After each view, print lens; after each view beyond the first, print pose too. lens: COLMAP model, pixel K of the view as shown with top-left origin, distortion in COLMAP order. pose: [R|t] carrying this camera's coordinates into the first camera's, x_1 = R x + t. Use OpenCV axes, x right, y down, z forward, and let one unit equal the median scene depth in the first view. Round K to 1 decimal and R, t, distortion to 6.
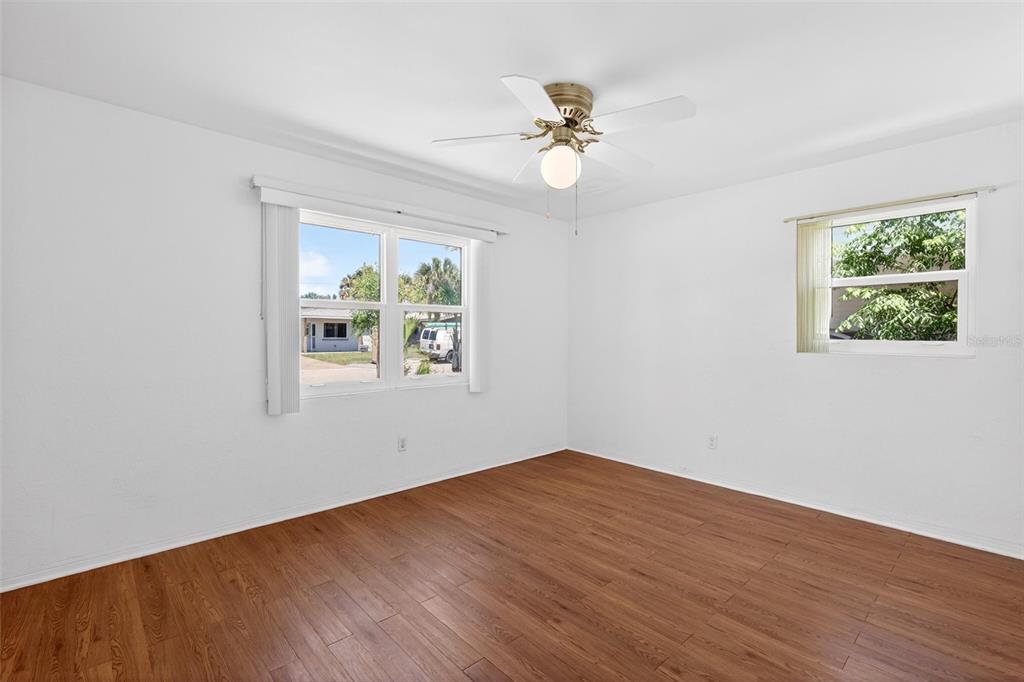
lens RADIAL K [[466.7, 0, 508.7], [0, 466.7, 330.3], [0, 0, 1]] dist [0.000513, 0.000780]
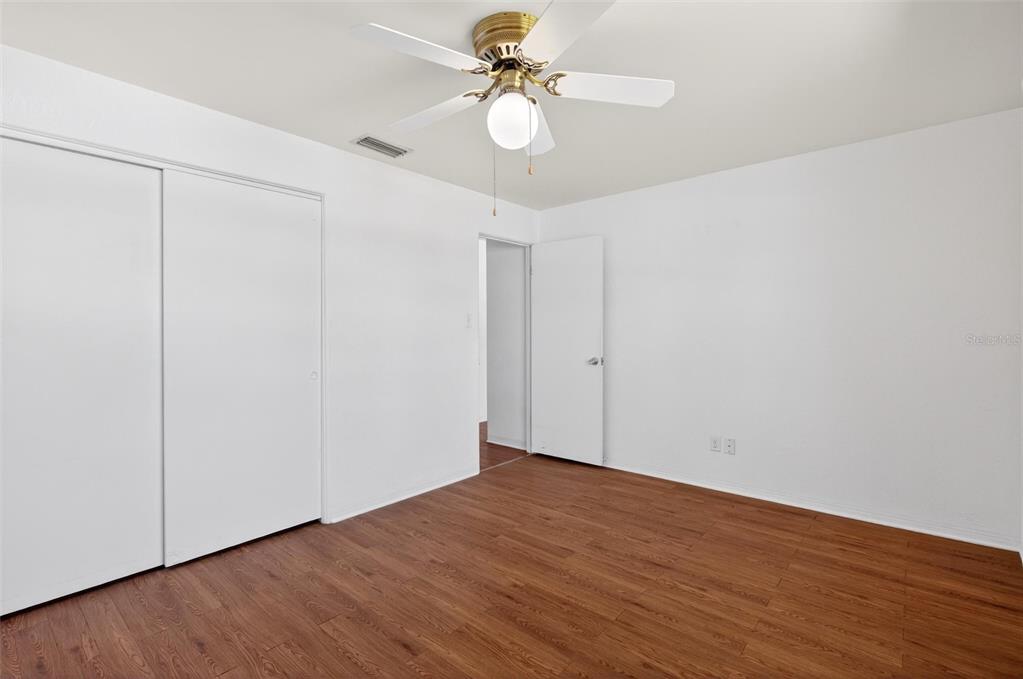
lens RADIAL K [[466.2, 0, 508.2], [0, 466.2, 328.8], [0, 0, 1]] dist [0.000513, 0.000780]
pose [[-0.993174, 0.000274, -0.116638, 0.227436], [0.001345, 0.999958, -0.009107, 0.011353], [0.116631, -0.009202, -0.993133, 1.911719]]
